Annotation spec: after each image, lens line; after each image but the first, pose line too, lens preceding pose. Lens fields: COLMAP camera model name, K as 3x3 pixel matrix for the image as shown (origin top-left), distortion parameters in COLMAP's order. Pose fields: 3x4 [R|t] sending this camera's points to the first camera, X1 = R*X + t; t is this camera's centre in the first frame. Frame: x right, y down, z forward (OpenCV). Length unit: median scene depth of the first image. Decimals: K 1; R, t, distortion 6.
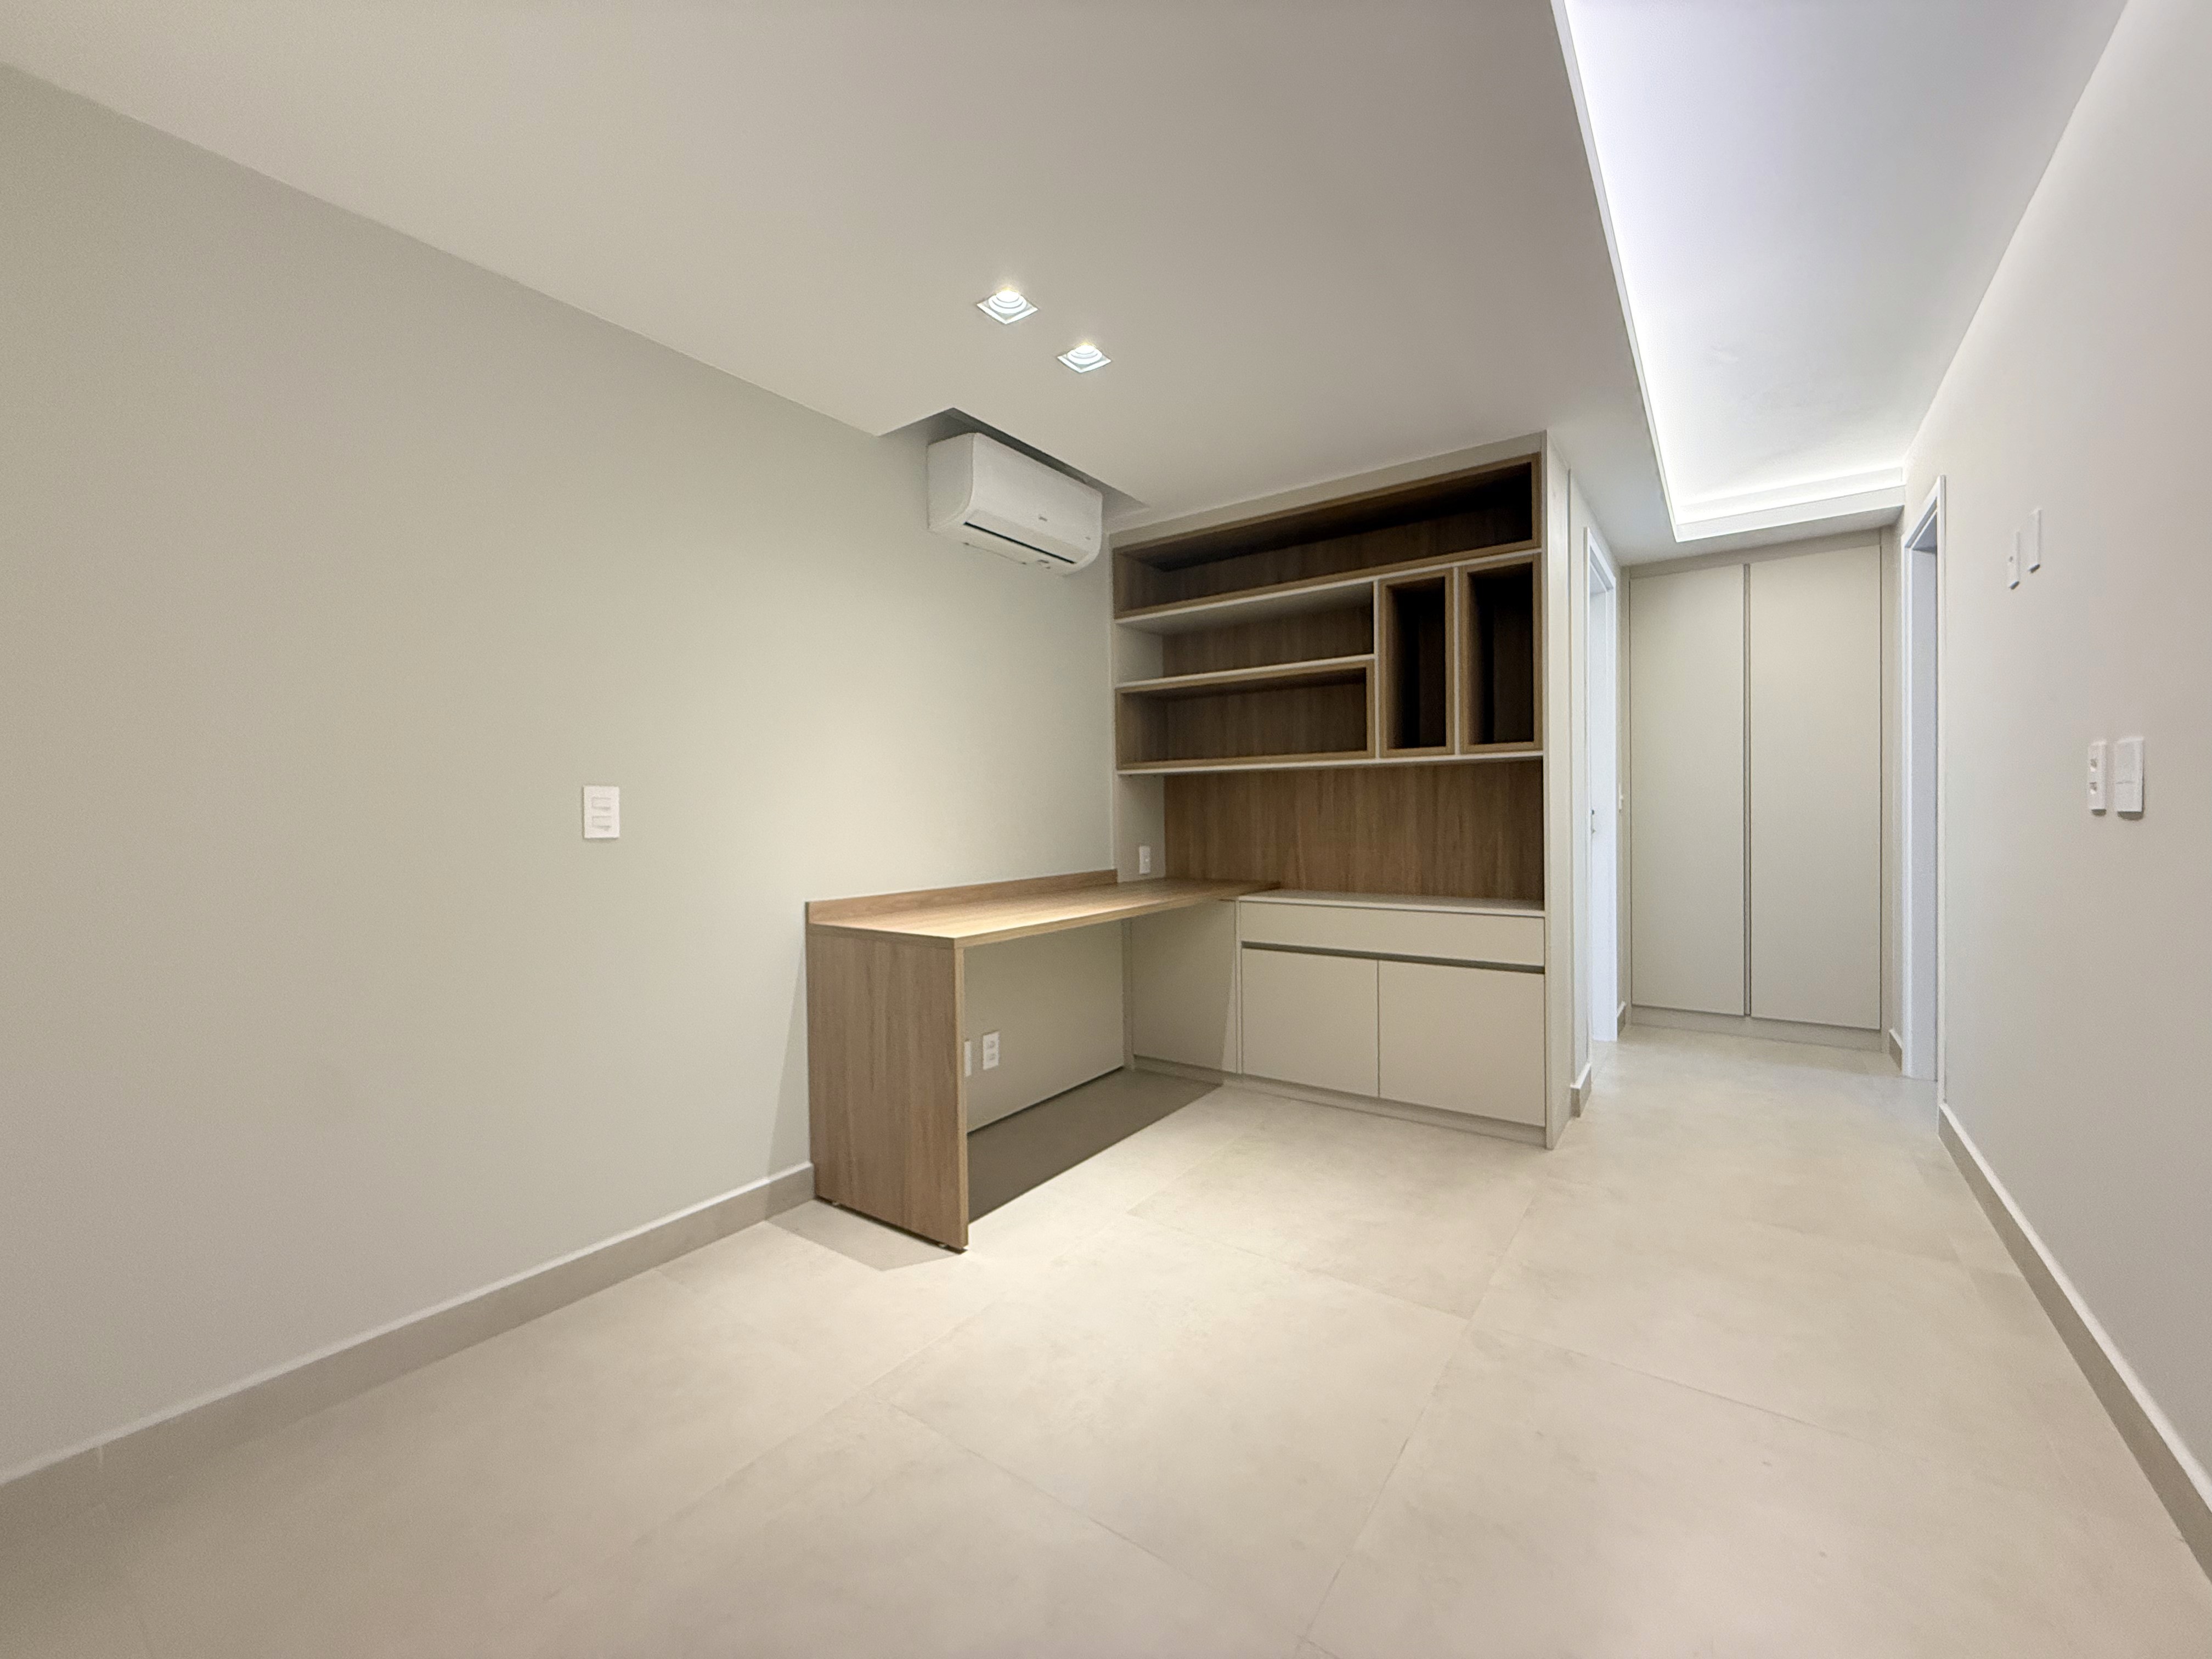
lens RADIAL K [[884.7, 0, 1100.9], [0, 884.7, 826.4], [0, 0, 1]] dist [0.007312, -0.002486]
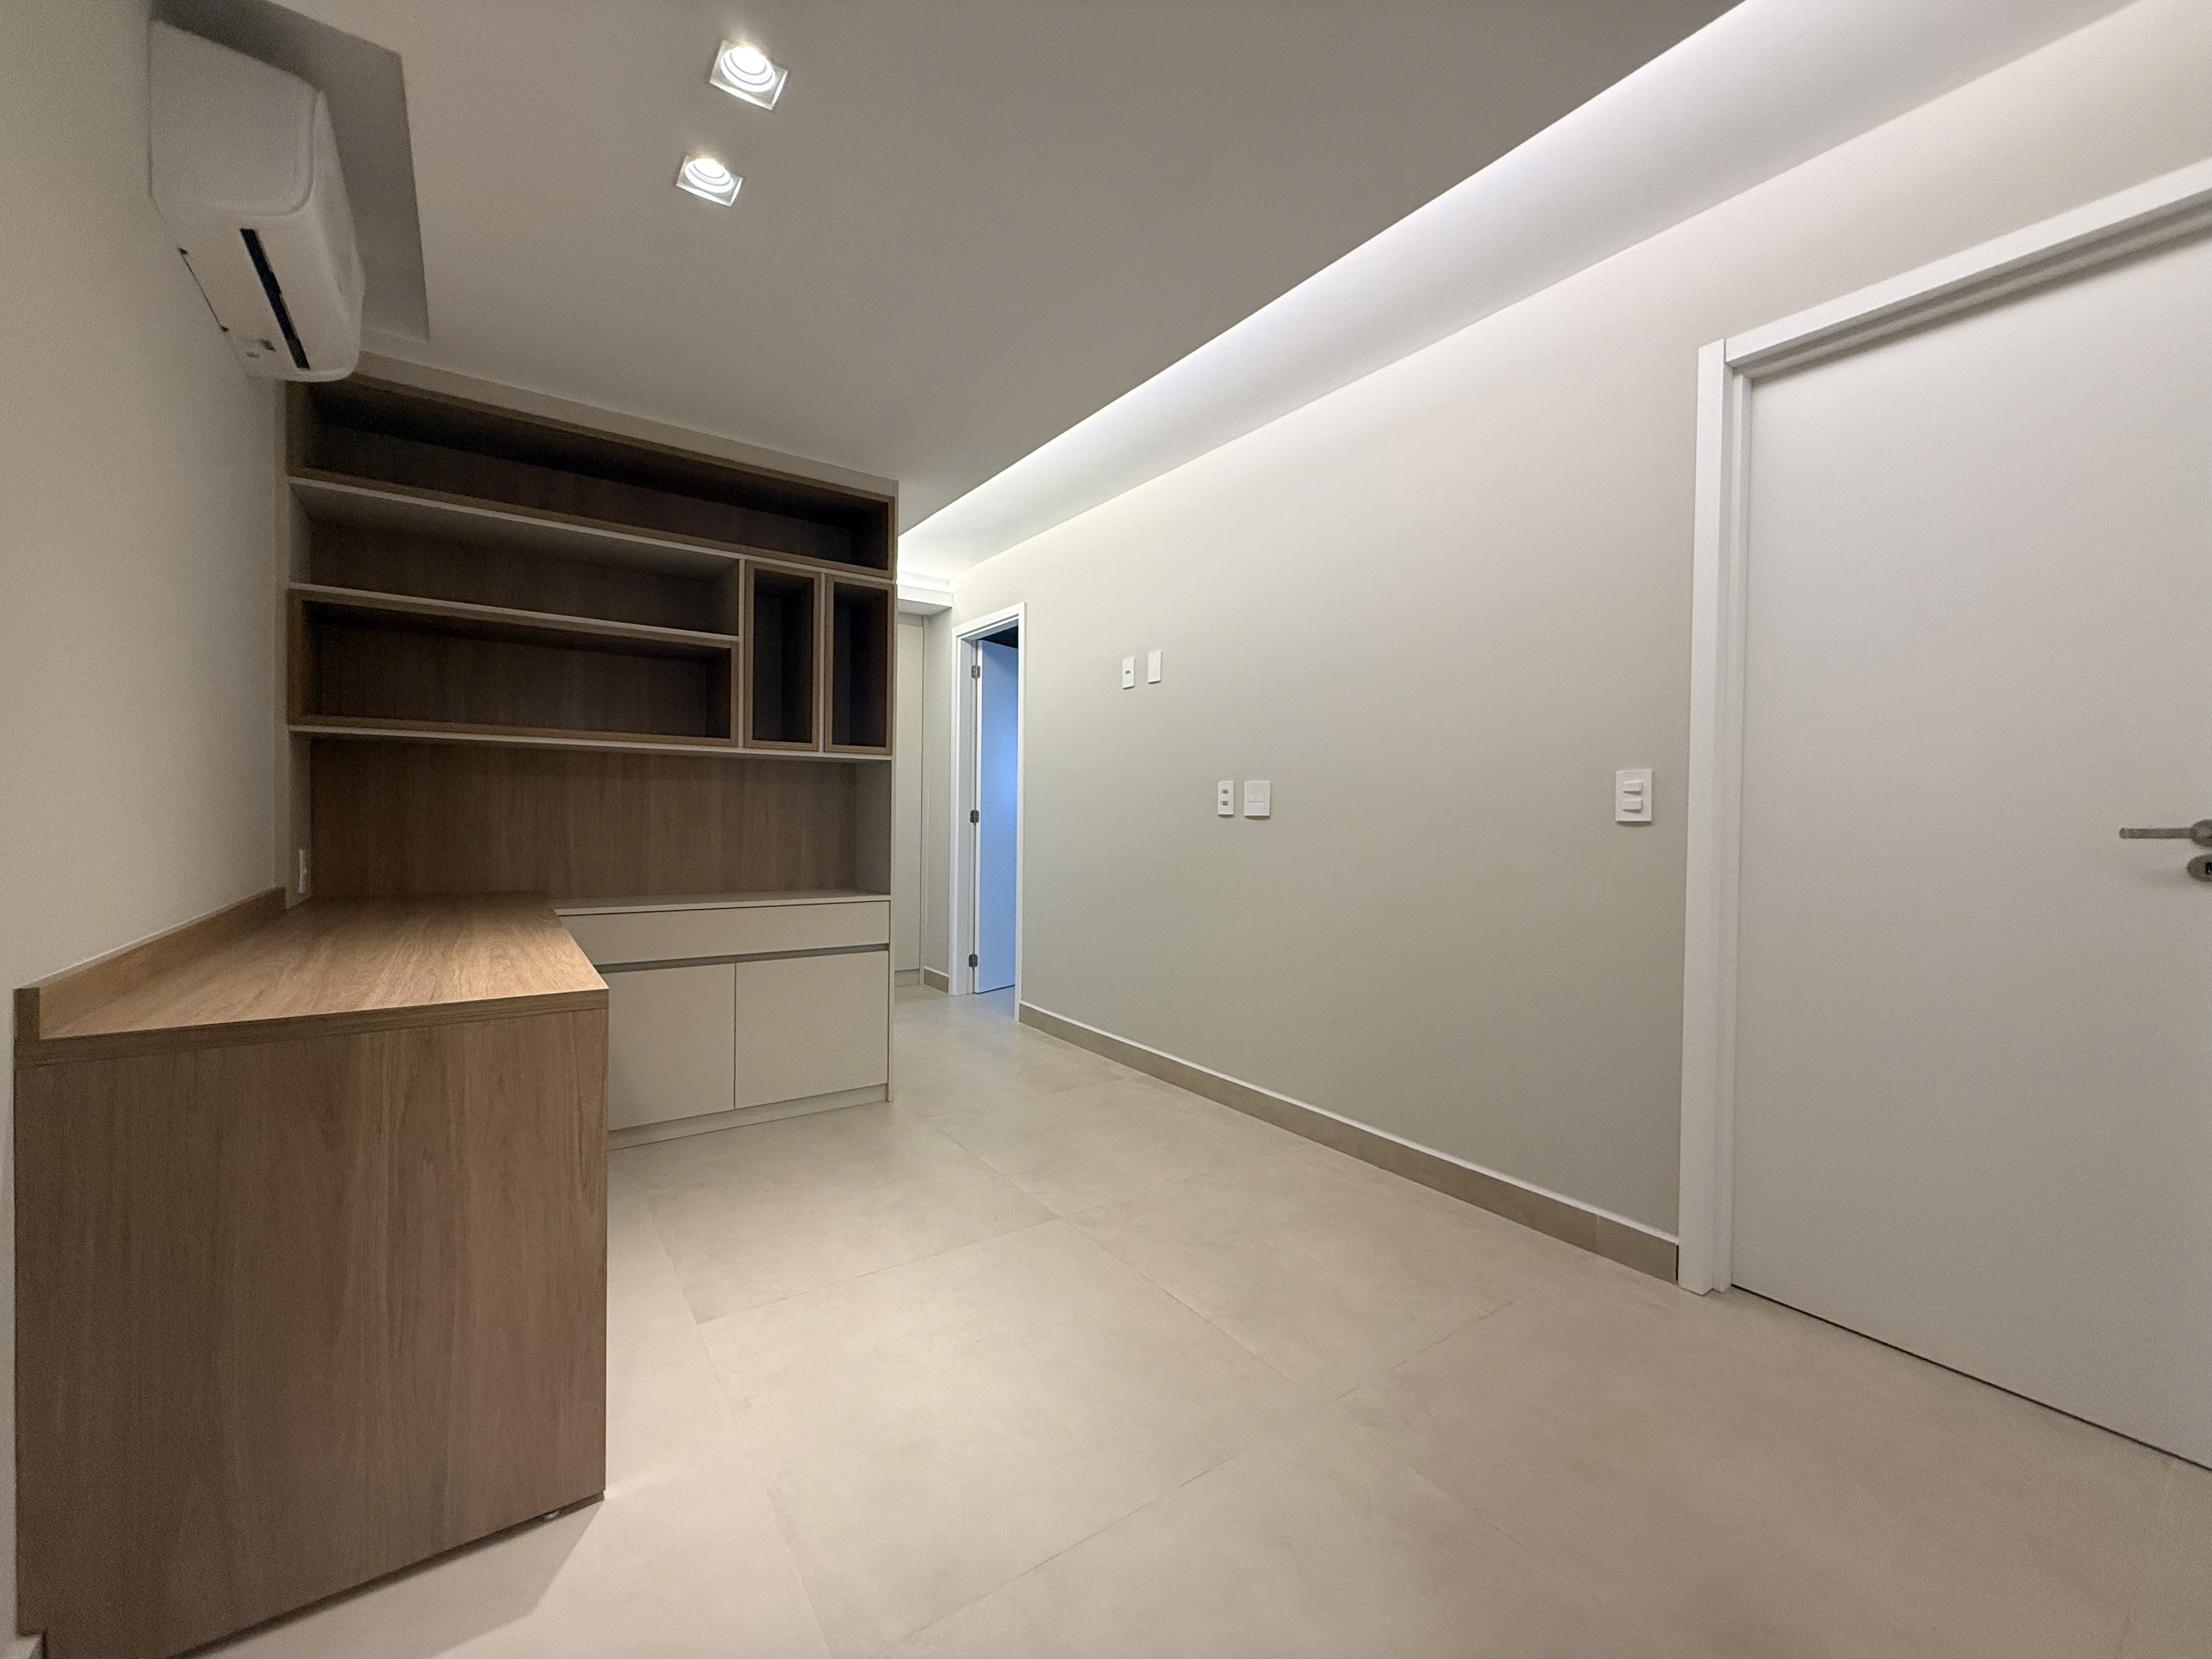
lens RADIAL K [[884.7, 0, 1100.9], [0, 884.7, 826.4], [0, 0, 1]] dist [0.007312, -0.002486]
pose [[0.330233, 0.003409, 0.943893, -0.458337], [-0.004736, 0.999987, -0.001954, 0.006274], [-0.943887, -0.003825, 0.330245, 0.334036]]
